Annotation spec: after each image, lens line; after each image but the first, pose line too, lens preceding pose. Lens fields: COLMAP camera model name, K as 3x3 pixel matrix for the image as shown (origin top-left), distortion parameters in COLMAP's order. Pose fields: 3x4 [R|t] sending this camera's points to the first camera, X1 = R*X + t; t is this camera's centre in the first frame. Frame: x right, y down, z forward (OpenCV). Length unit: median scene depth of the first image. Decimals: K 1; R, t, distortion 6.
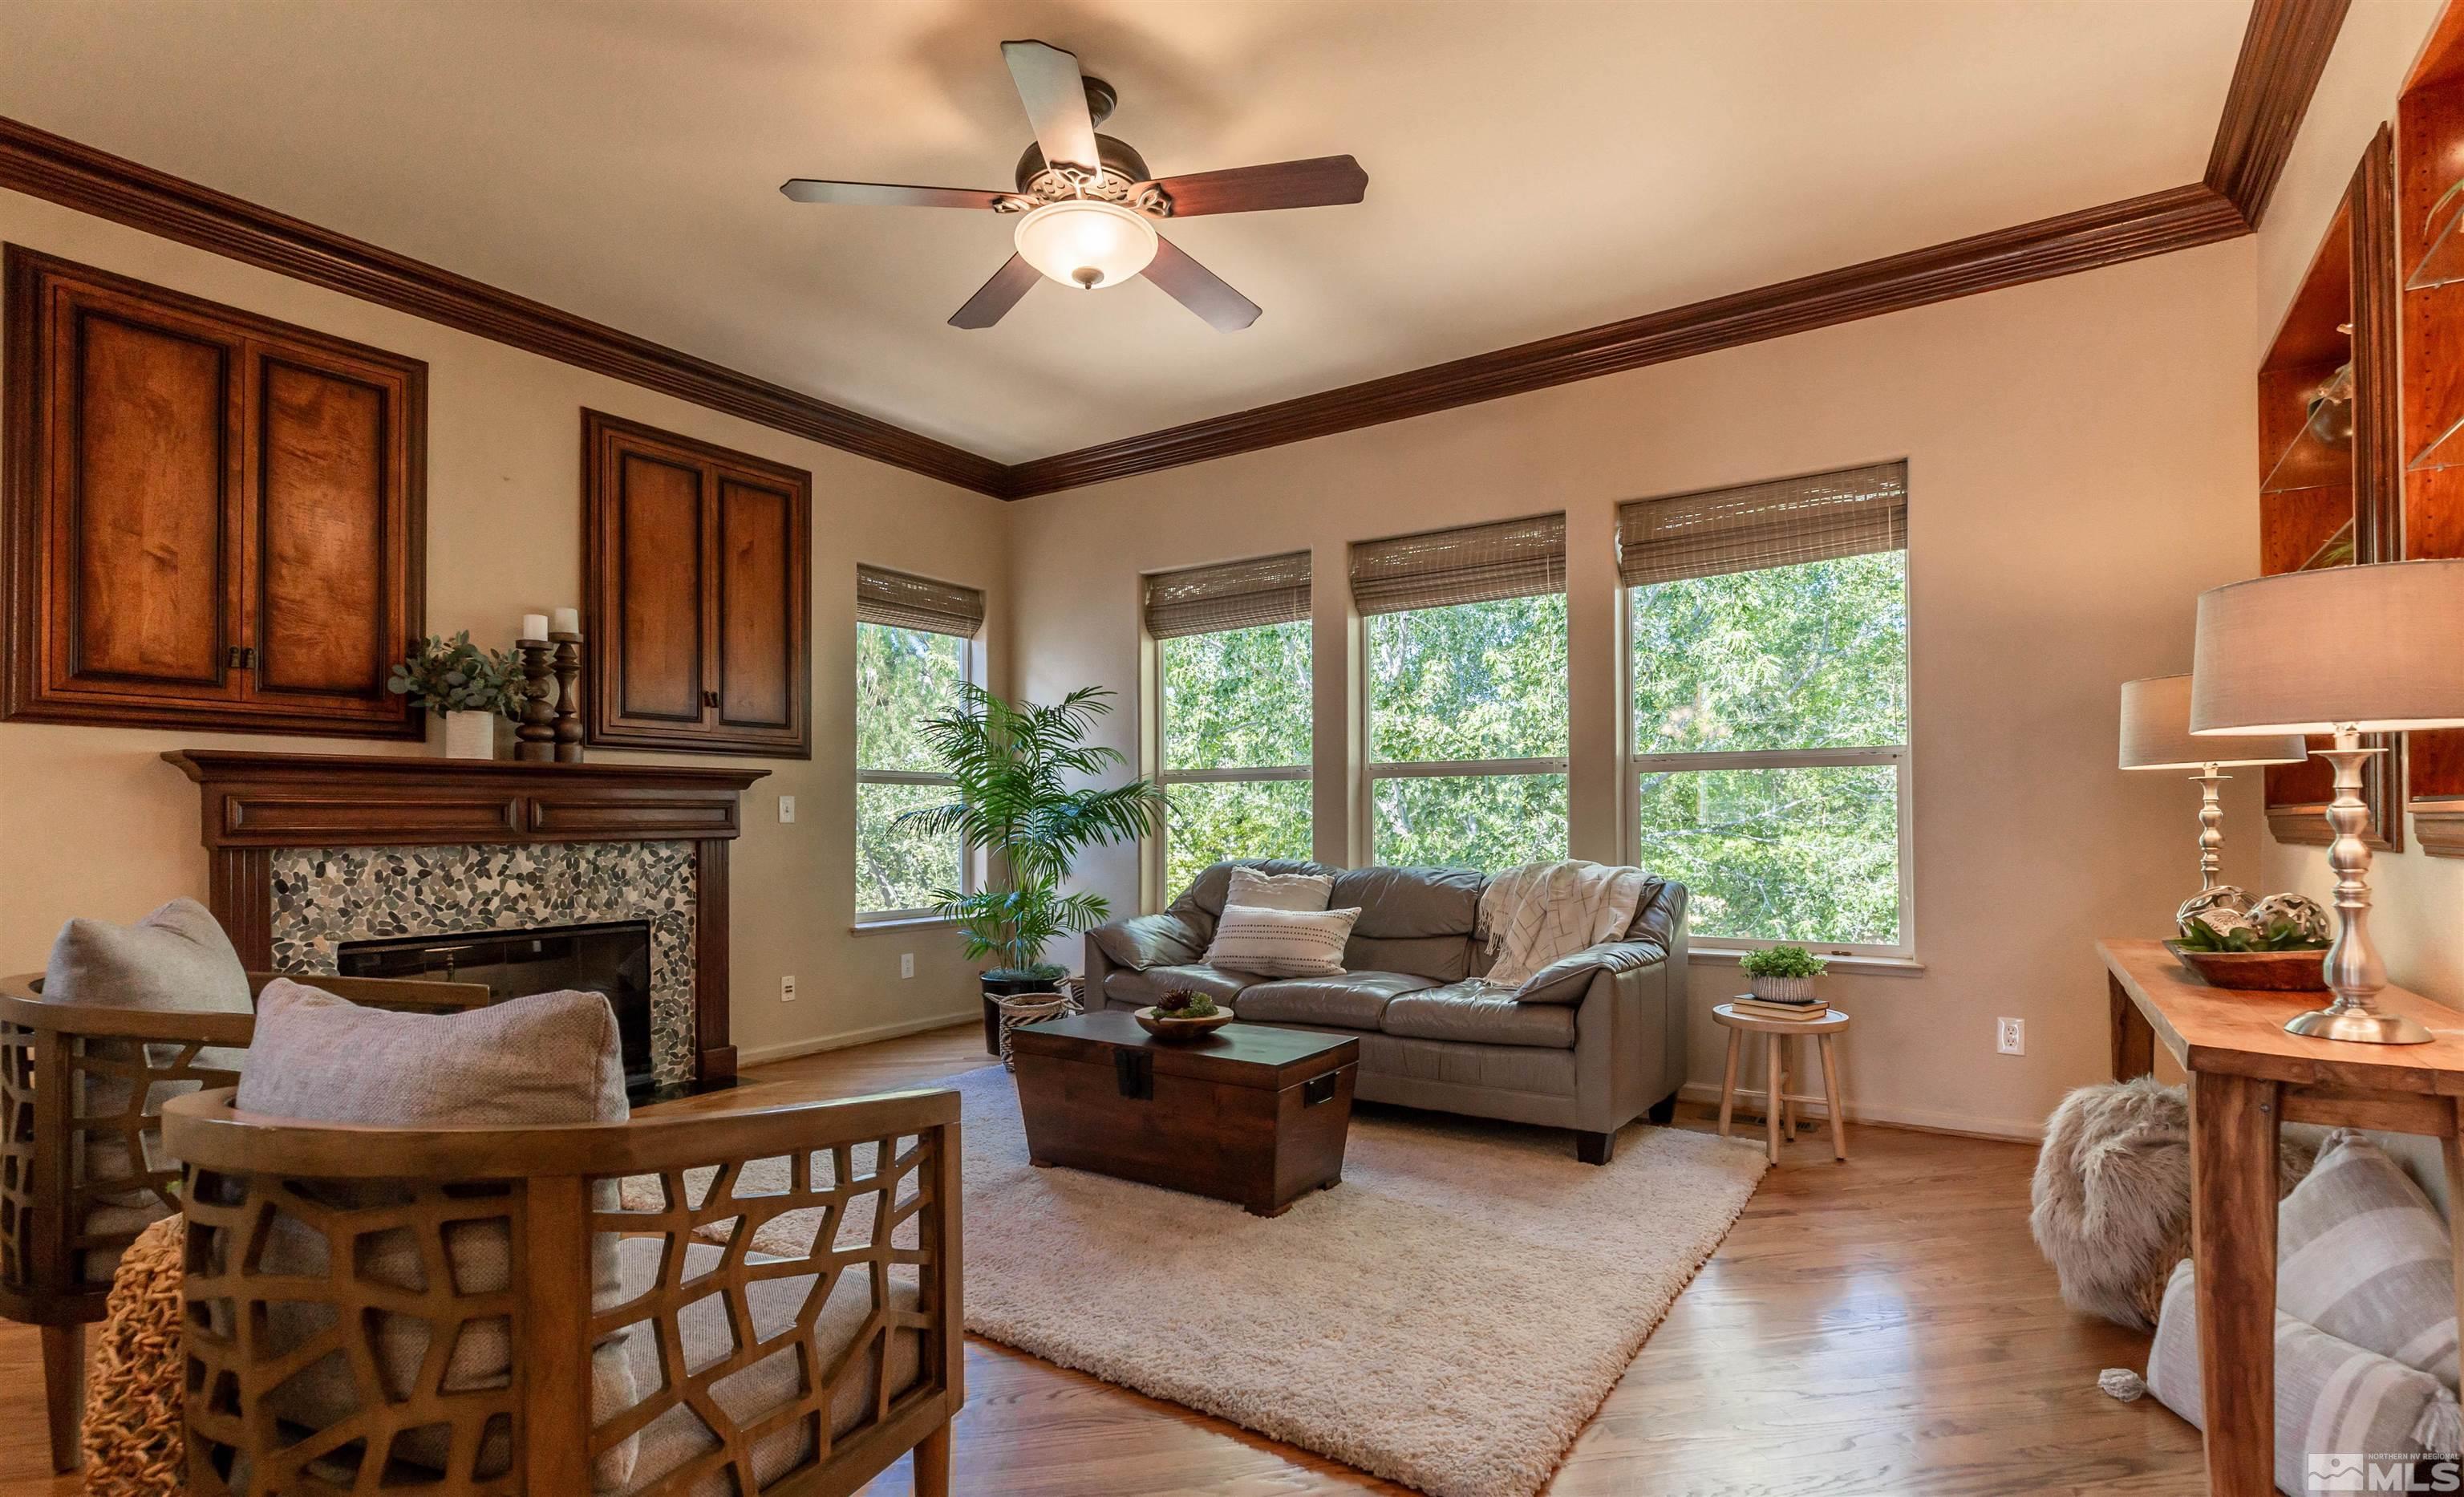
lens RADIAL K [[1164.7, 0, 1229.8], [0, 1164.7, 809.8], [0, 0, 1]] dist [-0.001675, -0.000415]
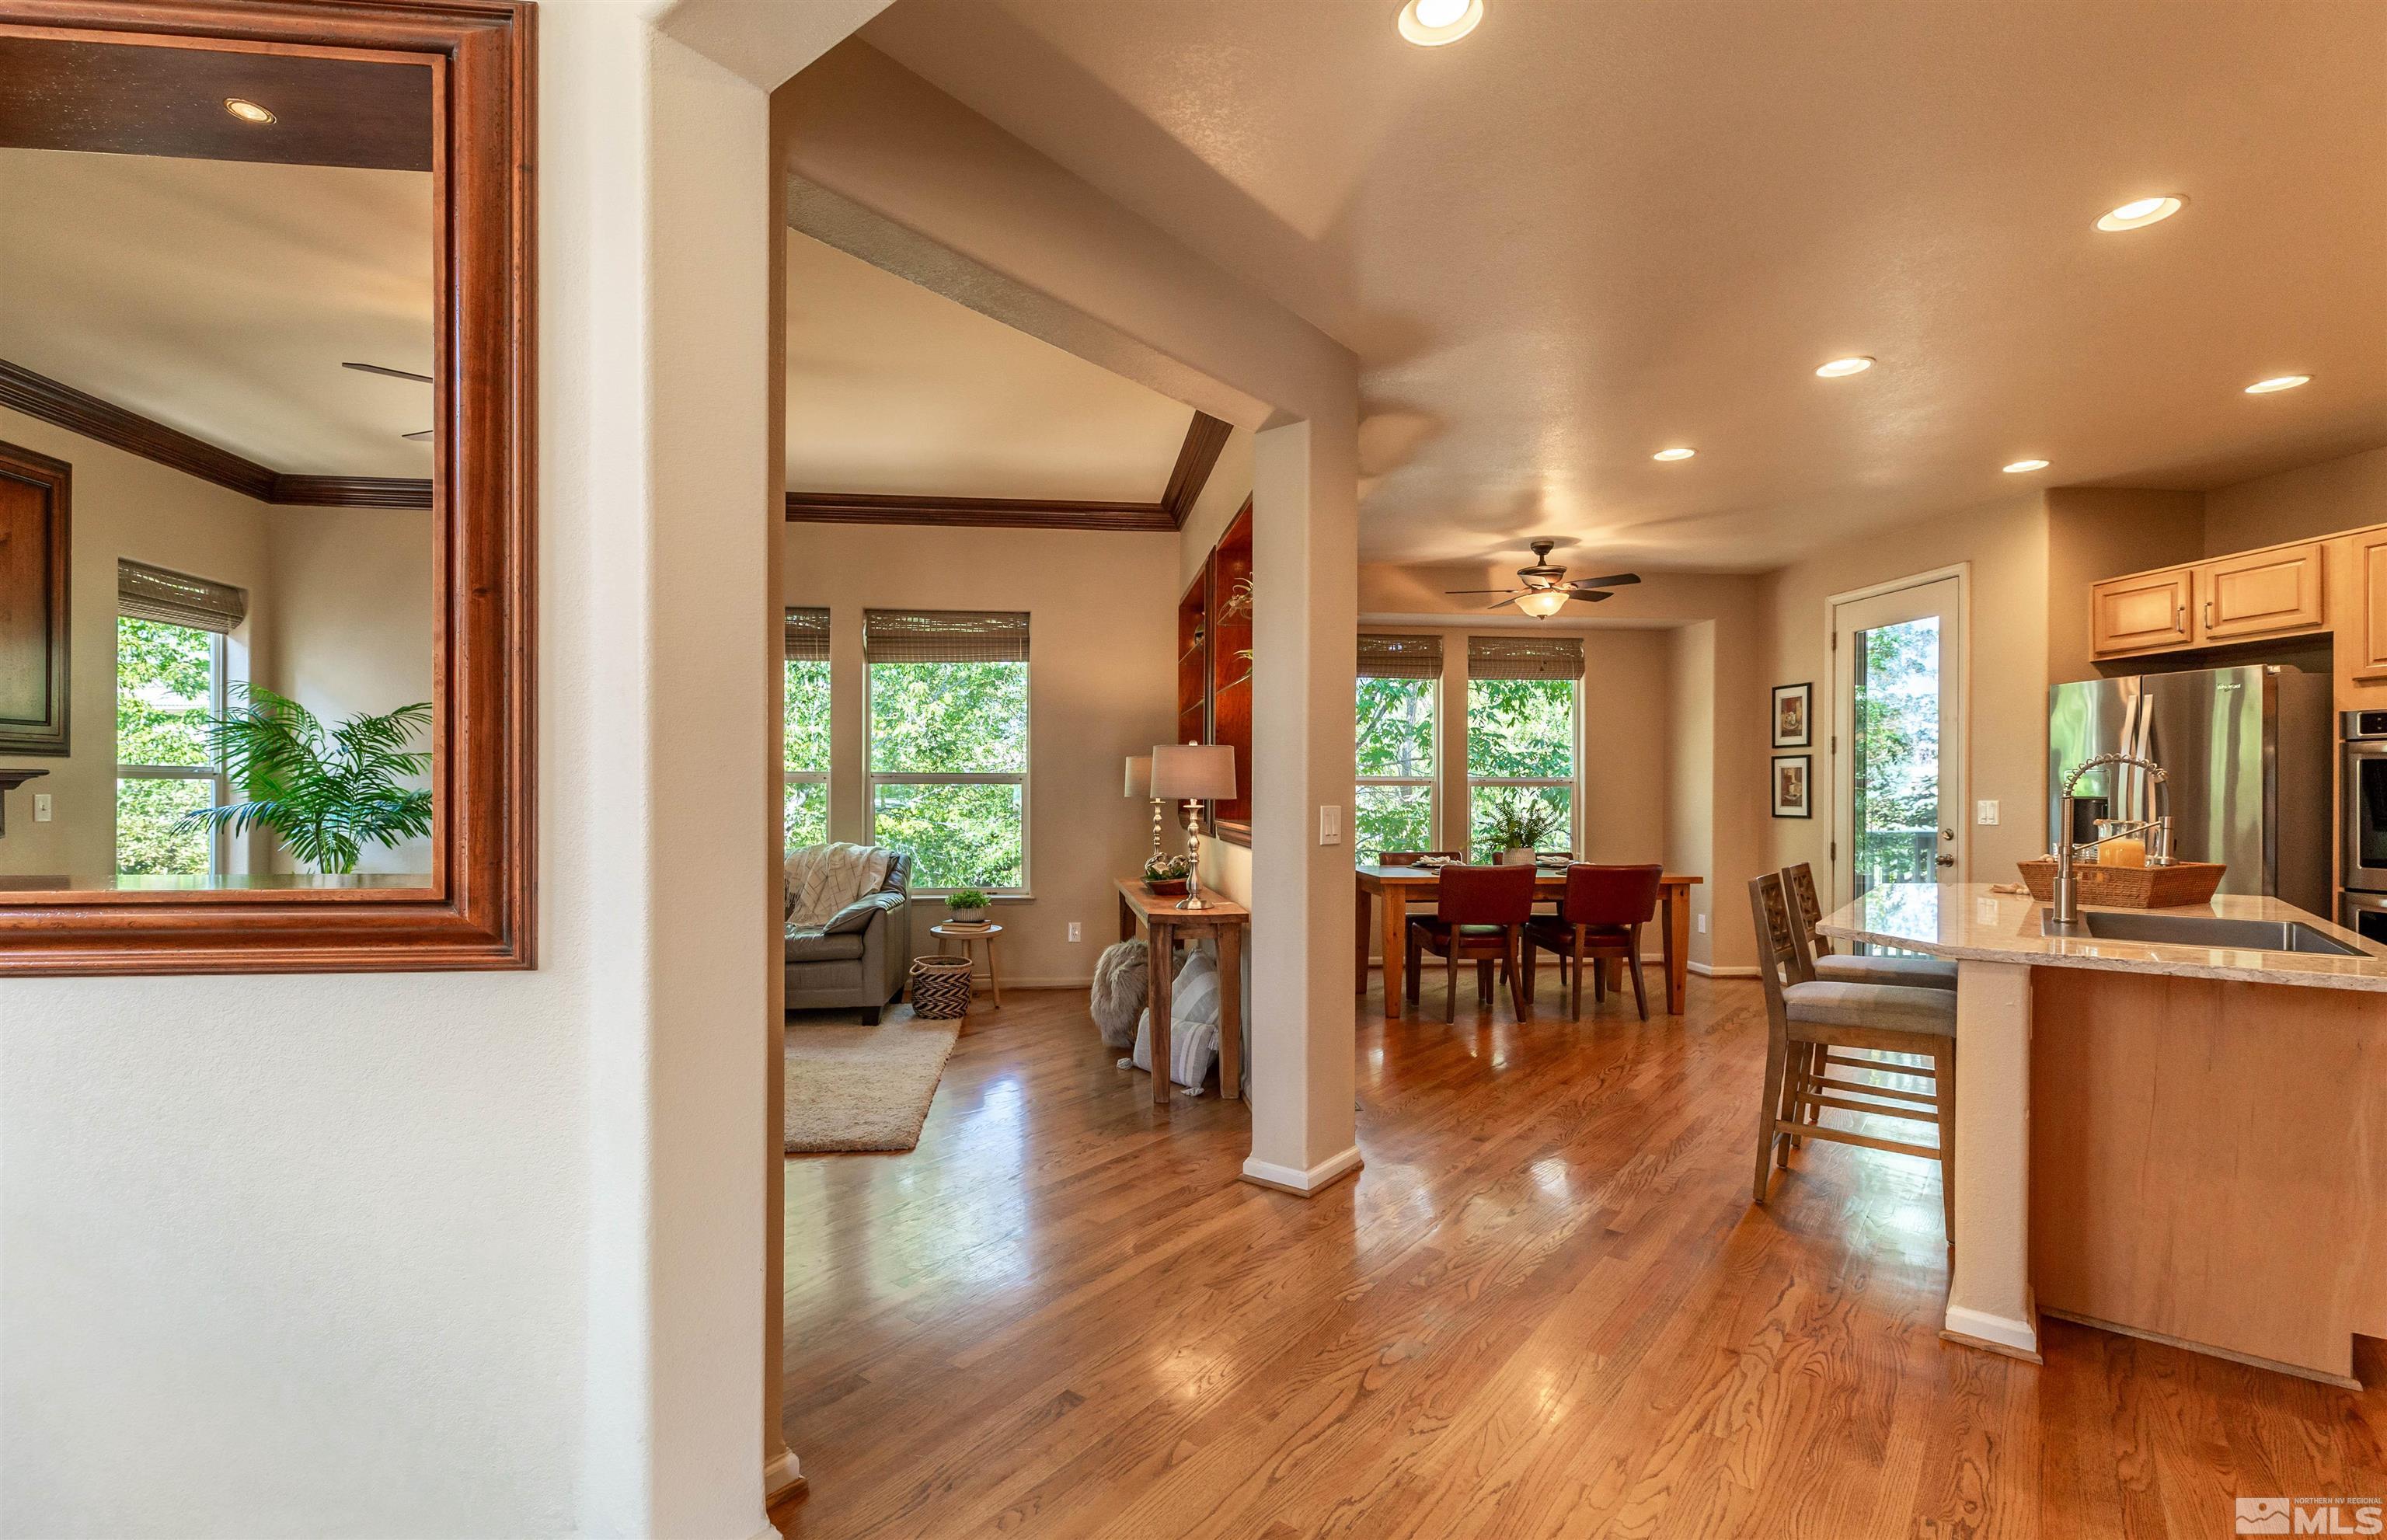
lens RADIAL K [[1114.2, 0, 1183.1], [0, 1114.2, 786.8], [0, 0, 1]] dist [0.000537, 0.000095]
pose [[0.752578, 0.007494, 0.658461, -0.397746], [-0.014827, 0.999875, 0.005567, -0.053839], [-0.658337, -0.013952, 0.752594, -0.482476]]
